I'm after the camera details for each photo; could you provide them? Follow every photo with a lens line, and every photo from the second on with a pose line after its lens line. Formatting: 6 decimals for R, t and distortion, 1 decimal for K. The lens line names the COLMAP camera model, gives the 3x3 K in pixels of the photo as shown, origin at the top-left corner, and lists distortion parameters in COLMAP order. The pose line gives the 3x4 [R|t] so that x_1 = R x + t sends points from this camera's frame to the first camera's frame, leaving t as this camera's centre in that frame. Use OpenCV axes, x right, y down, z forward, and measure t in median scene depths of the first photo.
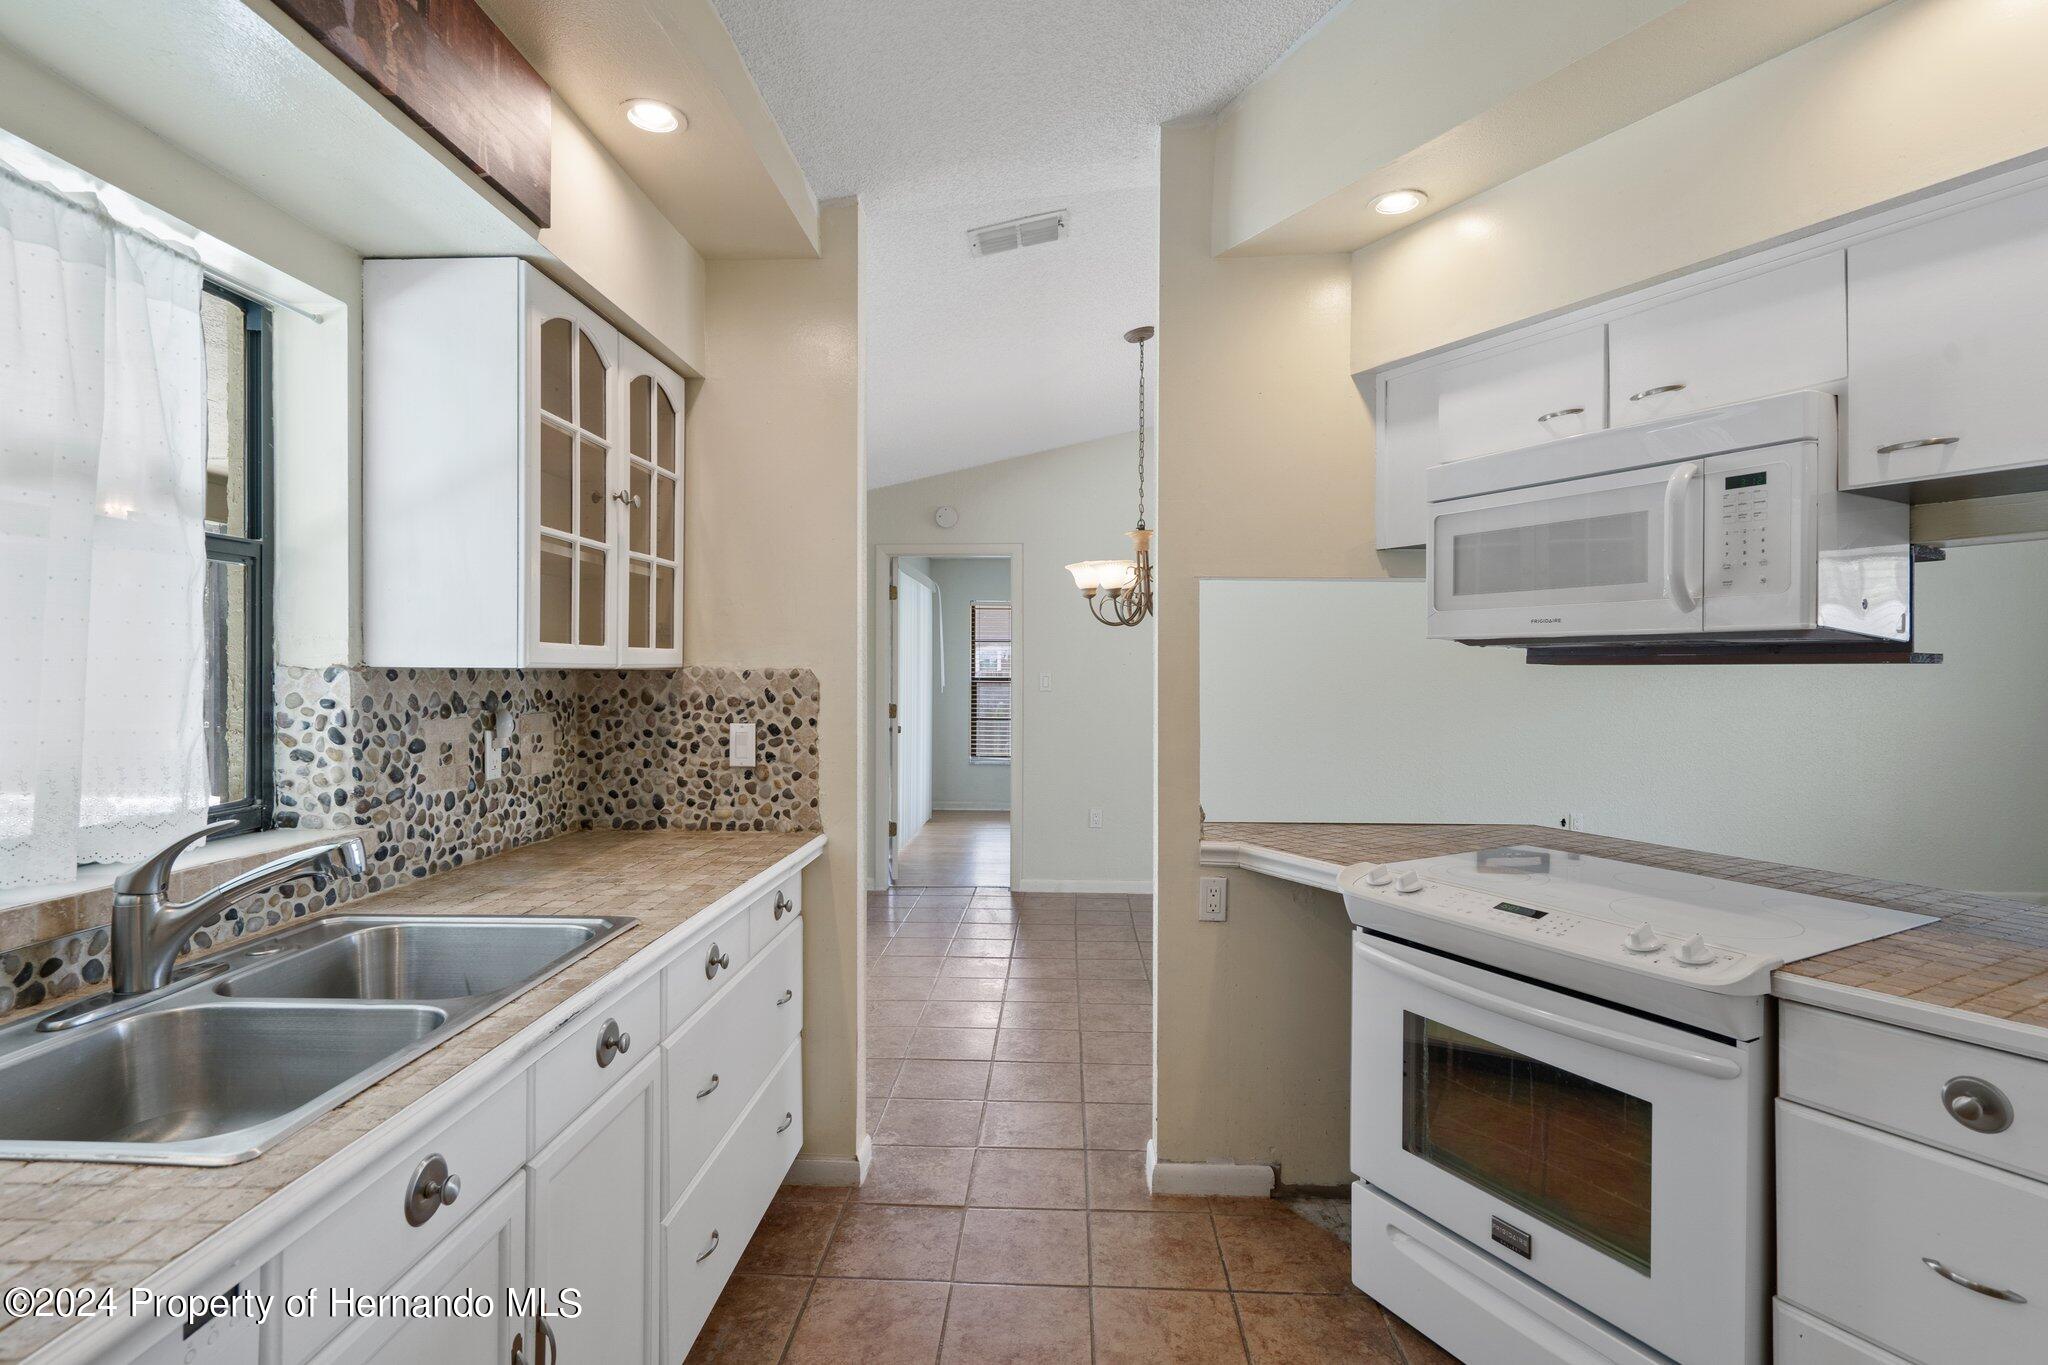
lens RADIAL K [[989.2, 0, 1020.9], [0, 989.2, 676.2], [0, 0, 1]] dist [0.000658, 0.001816]
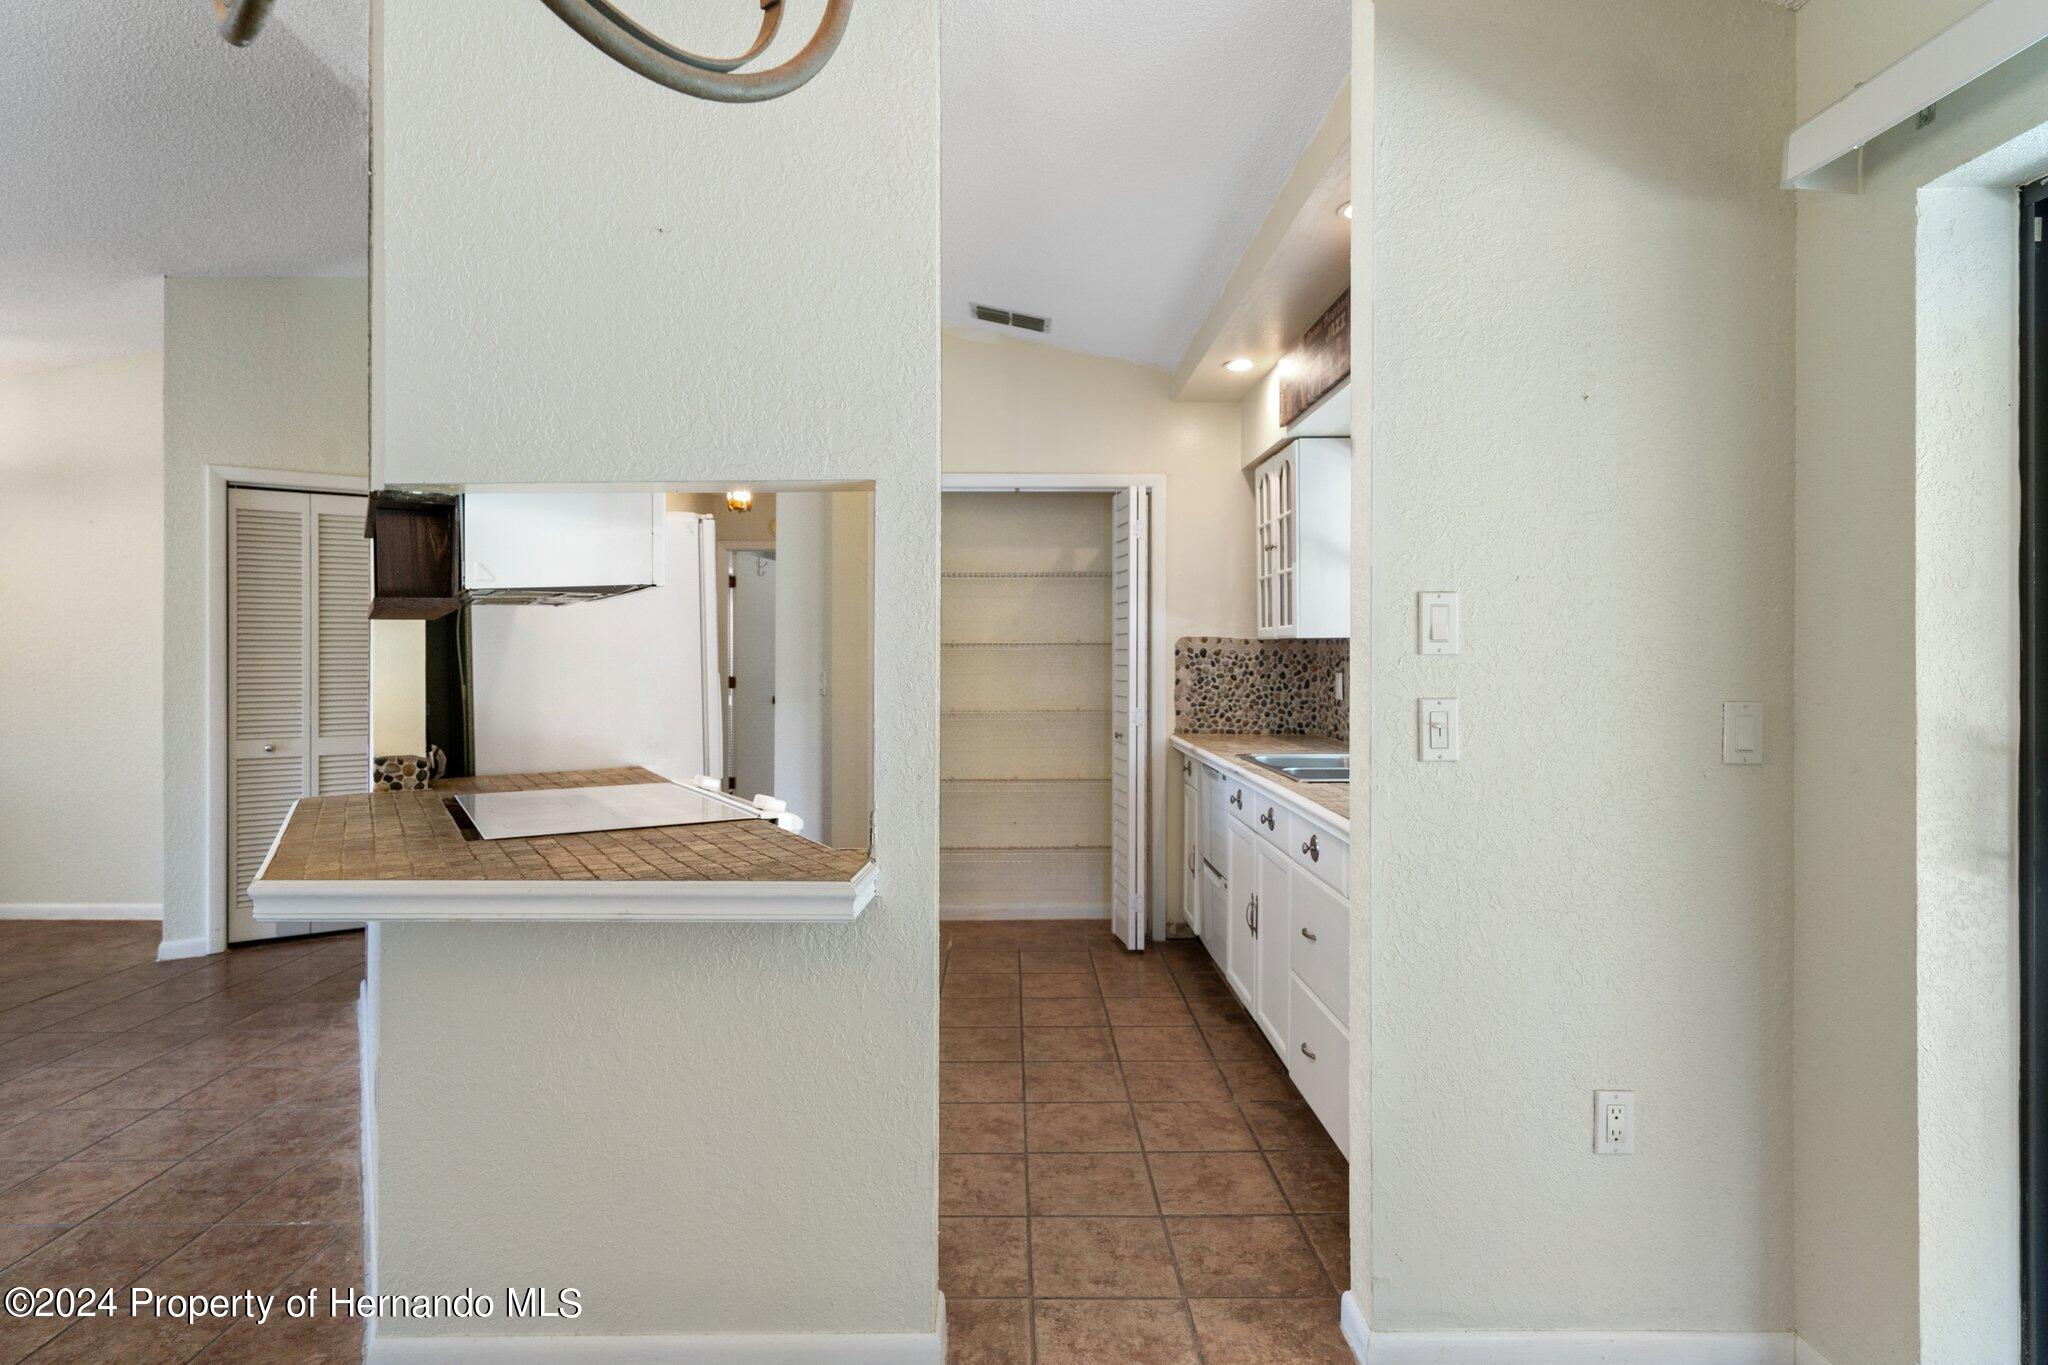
lens RADIAL K [[1055.9, 0, 1015.6], [0, 1055.9, 655.5], [0, 0, 1]] dist [0.004223, 0.000402]
pose [[-0.998567, -0.002222, -0.053461, 0.150041], [-0.002415, 0.999991, 0.003552, 0.024459], [0.053453, 0.003676, -0.998564, 2.187984]]
